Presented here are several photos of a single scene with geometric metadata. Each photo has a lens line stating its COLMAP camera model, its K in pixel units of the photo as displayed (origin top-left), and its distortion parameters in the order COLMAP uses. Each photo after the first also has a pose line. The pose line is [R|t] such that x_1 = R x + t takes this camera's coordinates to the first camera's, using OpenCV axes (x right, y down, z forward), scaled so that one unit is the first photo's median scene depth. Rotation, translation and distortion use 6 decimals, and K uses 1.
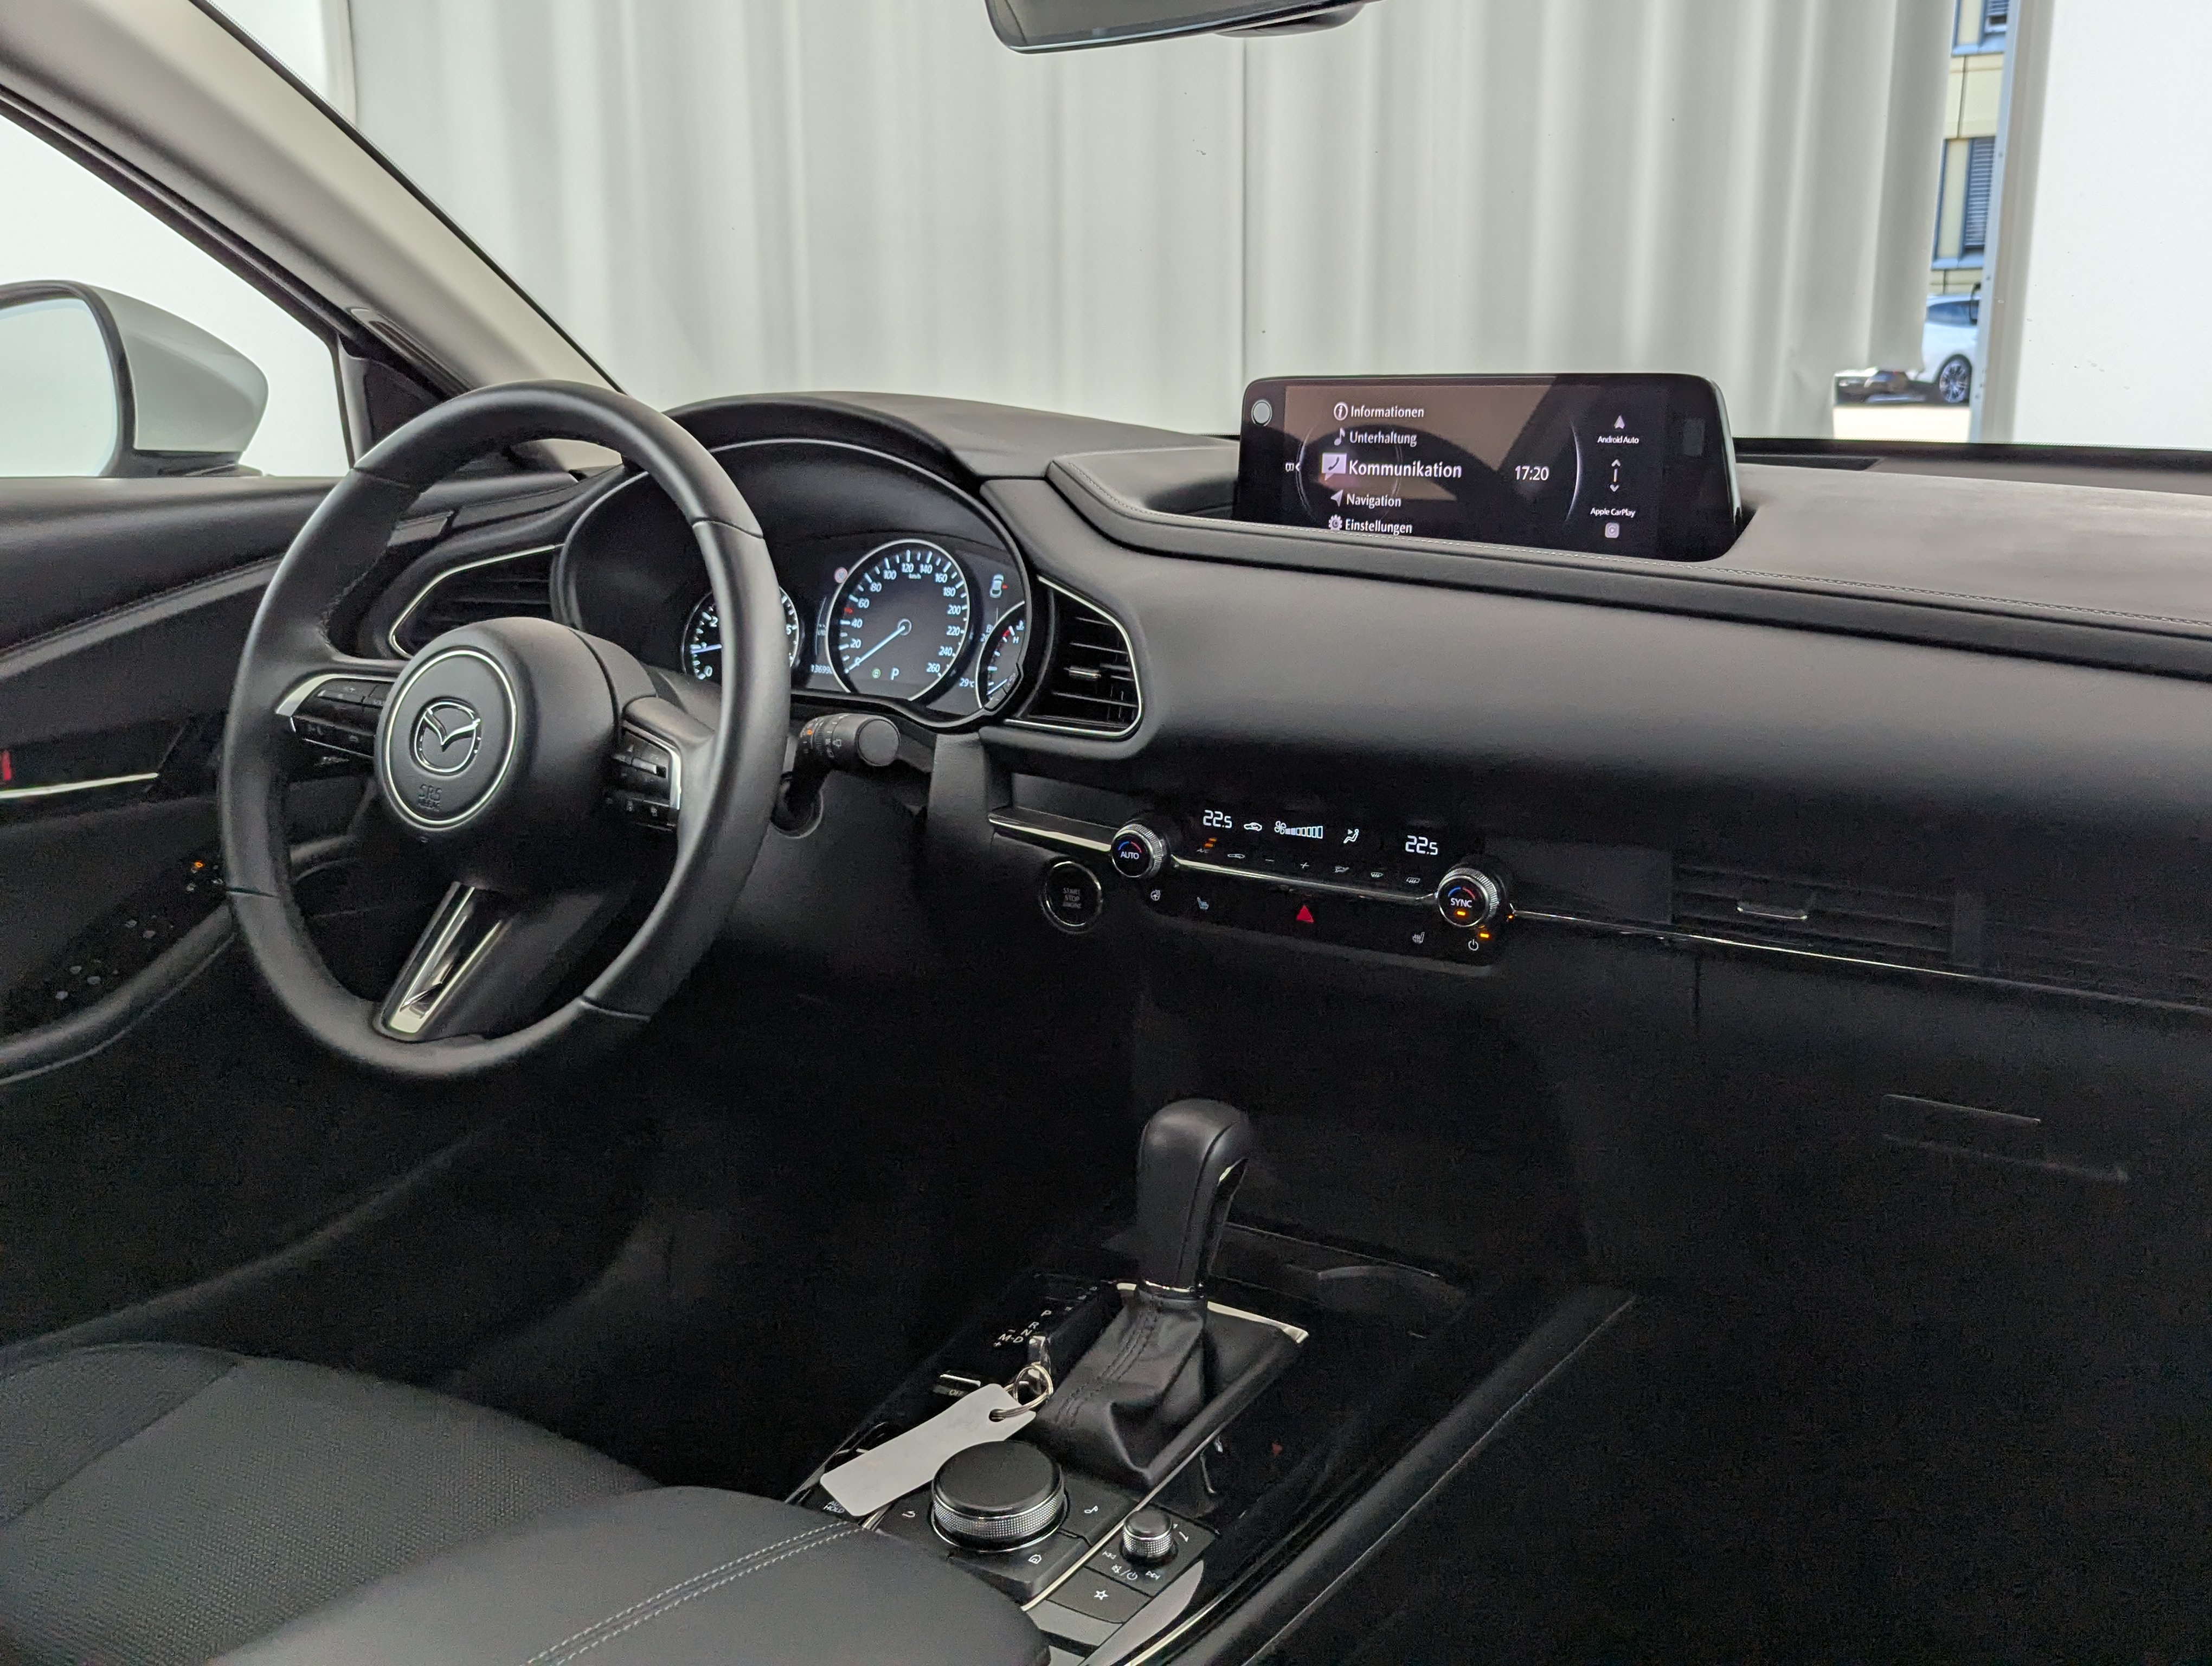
lens RADIAL K [[2000.4, 0, 1159.7], [0, 2000.4, 834.9], [0, 0, 1]] dist [0.071958, -0.003614]
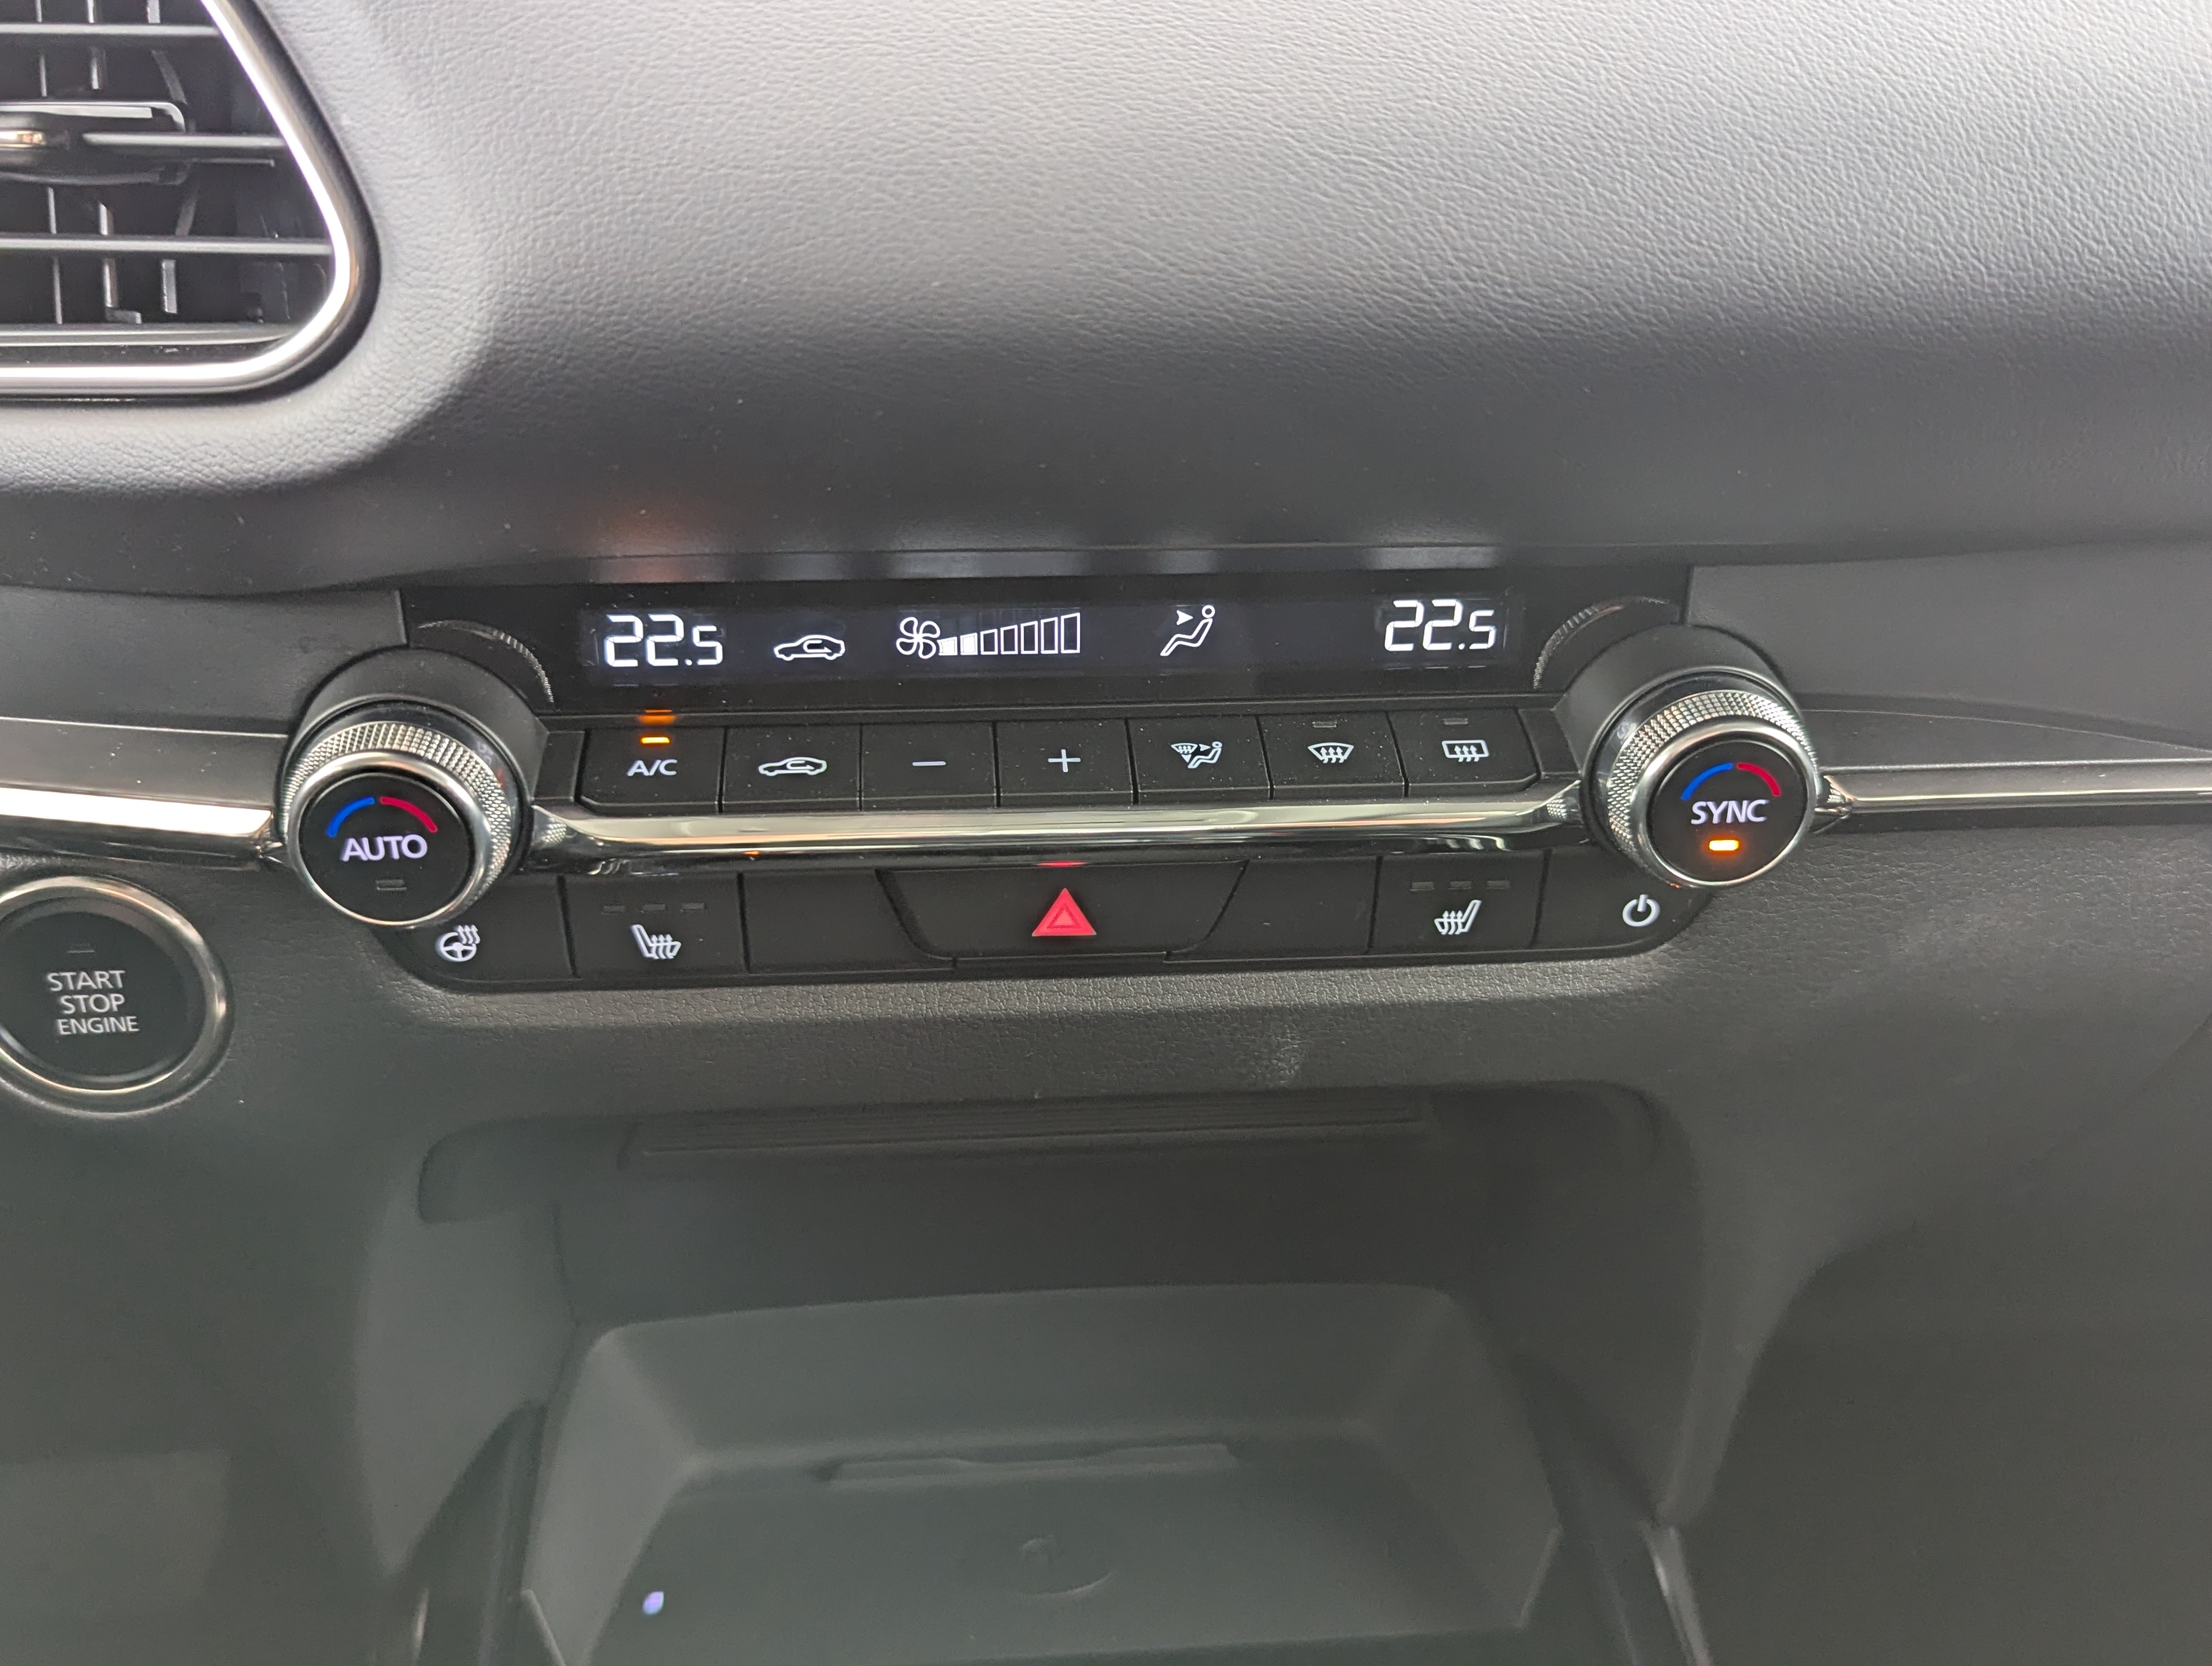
lens RADIAL K [[2016.8, 0, 1102.9], [0, 2016.8, 762.2], [0, 0, 1]] dist [0.081454, -0.070296]
pose [[0.819397, -0.222107, 0.528448, -0.070830], [0.123909, 0.968717, 0.215022, -0.042542], [-0.559674, -0.110709, 0.821285, 0.696347]]
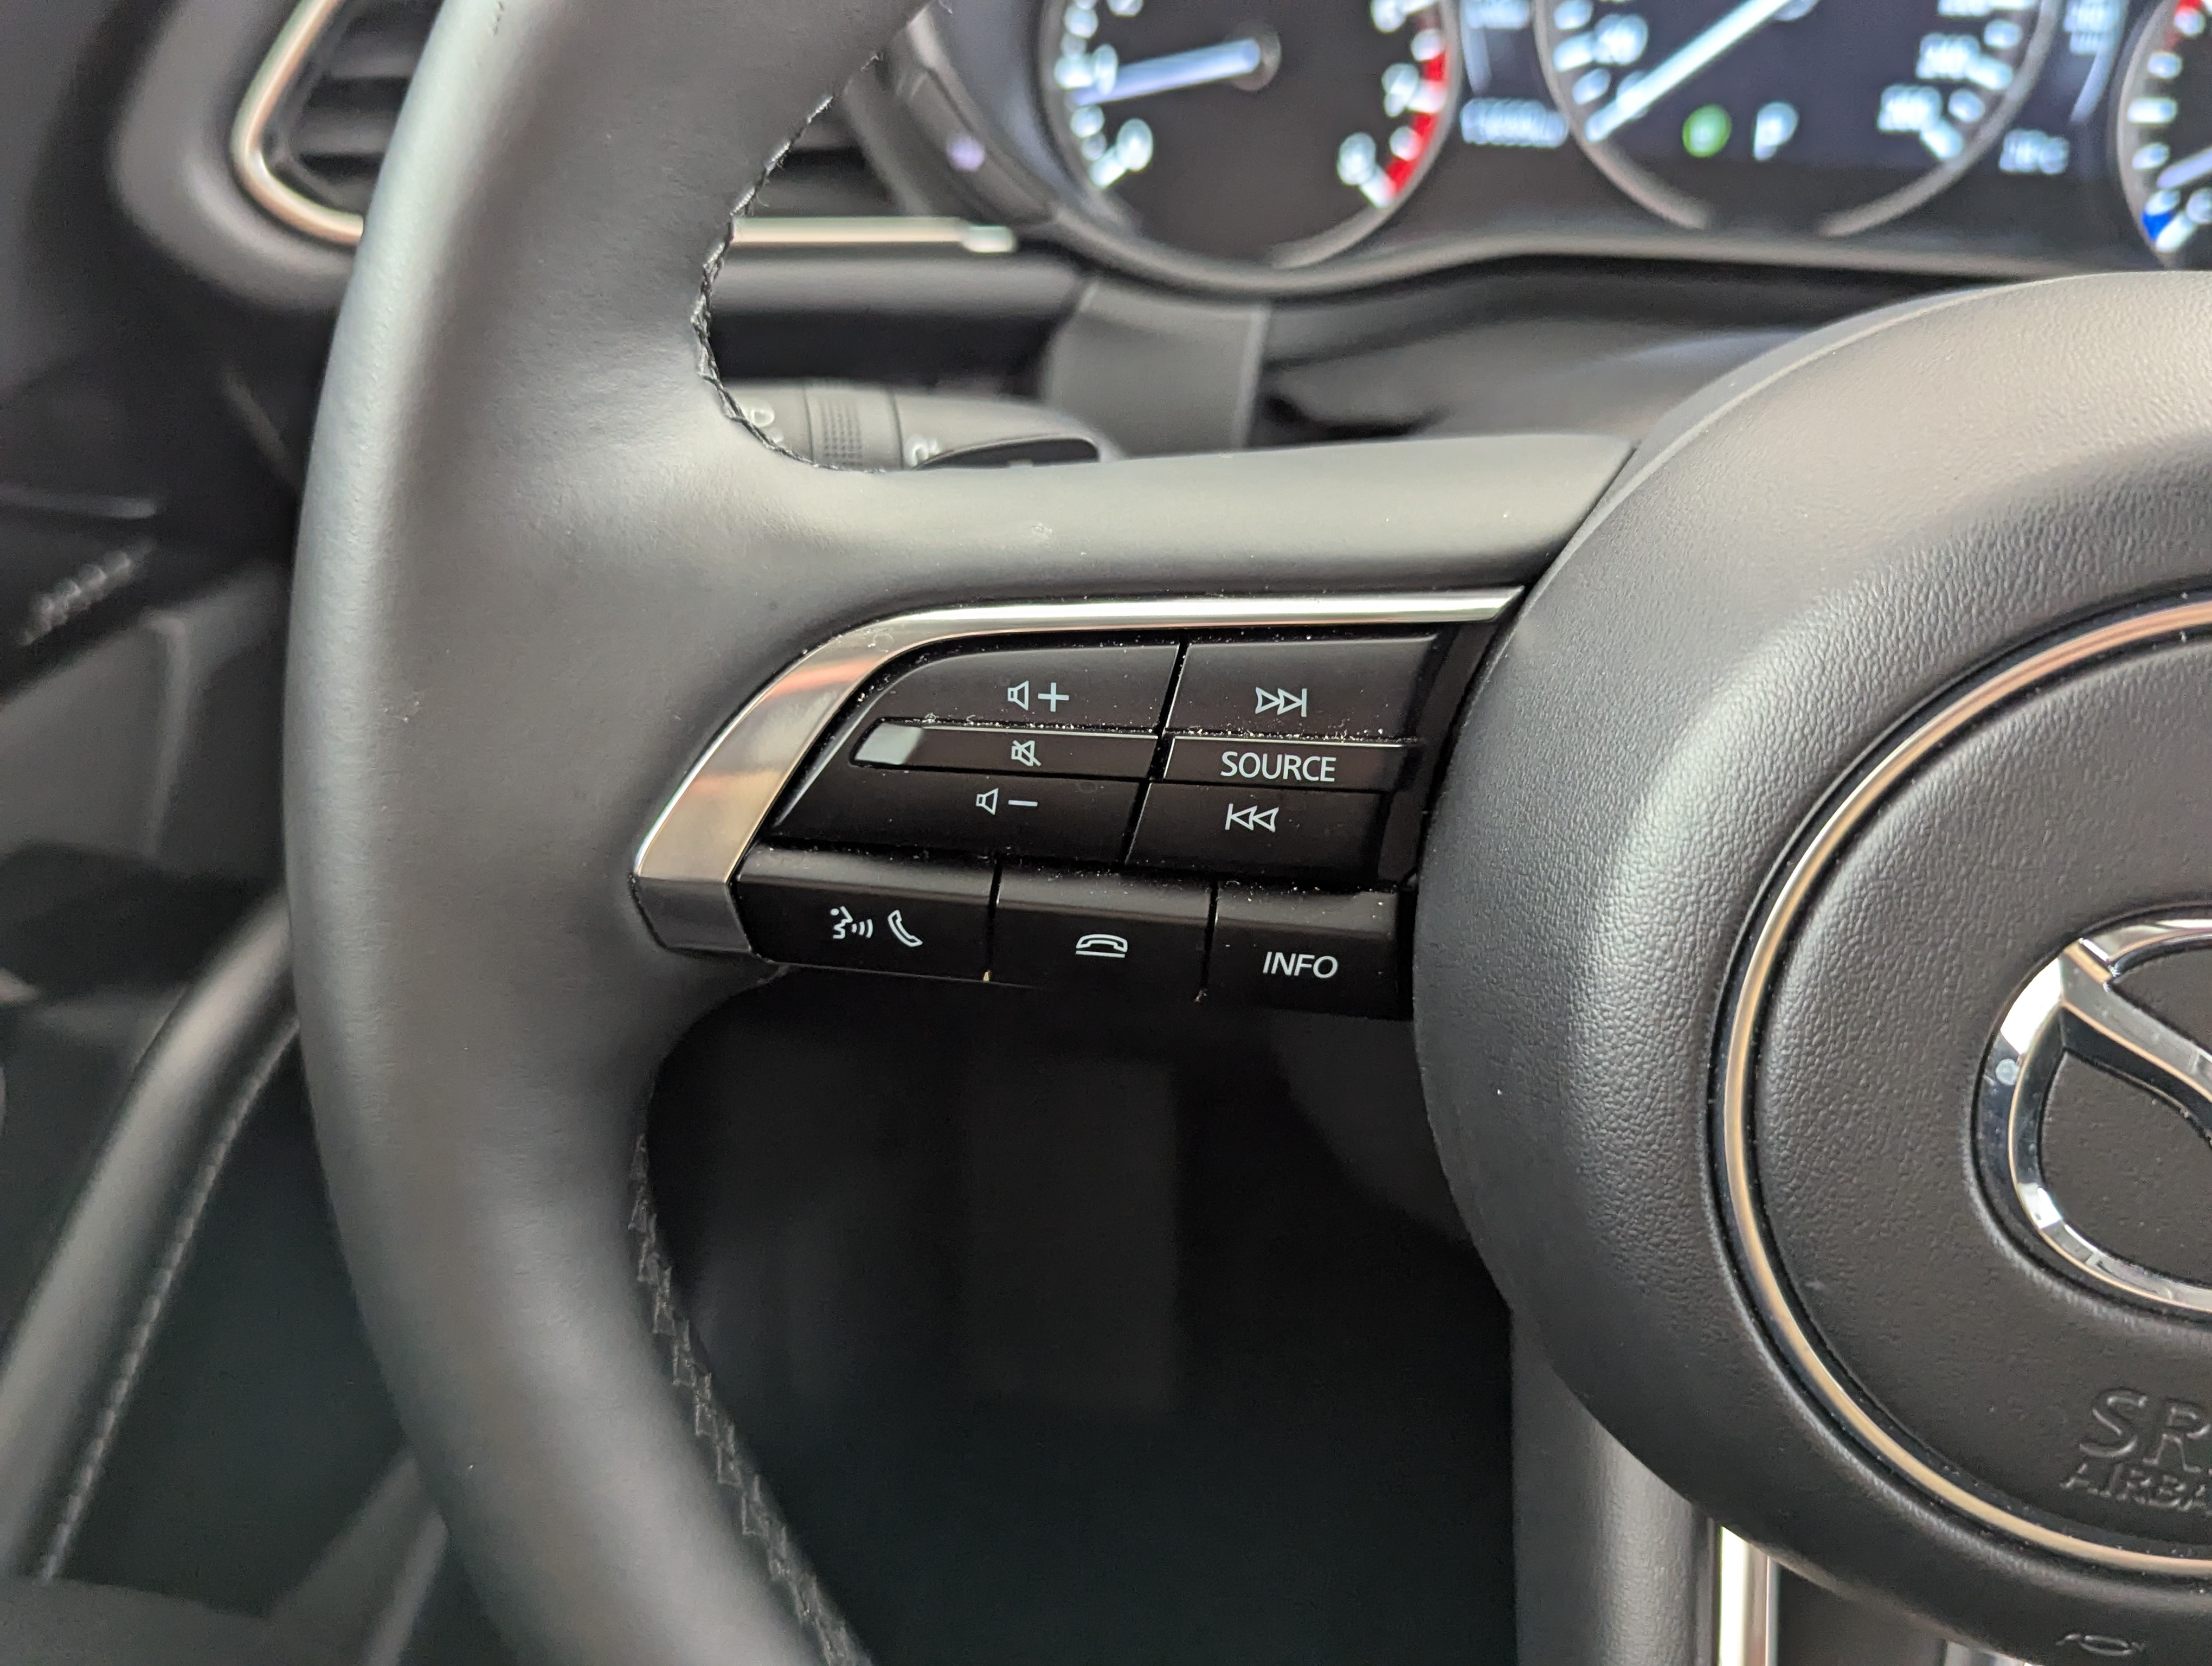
lens RADIAL K [[2144.8, 0, 1152.5], [0, 2144.8, 827.3], [0, 0, 1]] dist [0.013693, 0.002888]
pose [[0.922756, -0.192632, 0.333787, -0.449993], [0.064304, 0.930933, 0.359485, -0.129474], [-0.379981, -0.310253, 0.871411, 0.800707]]
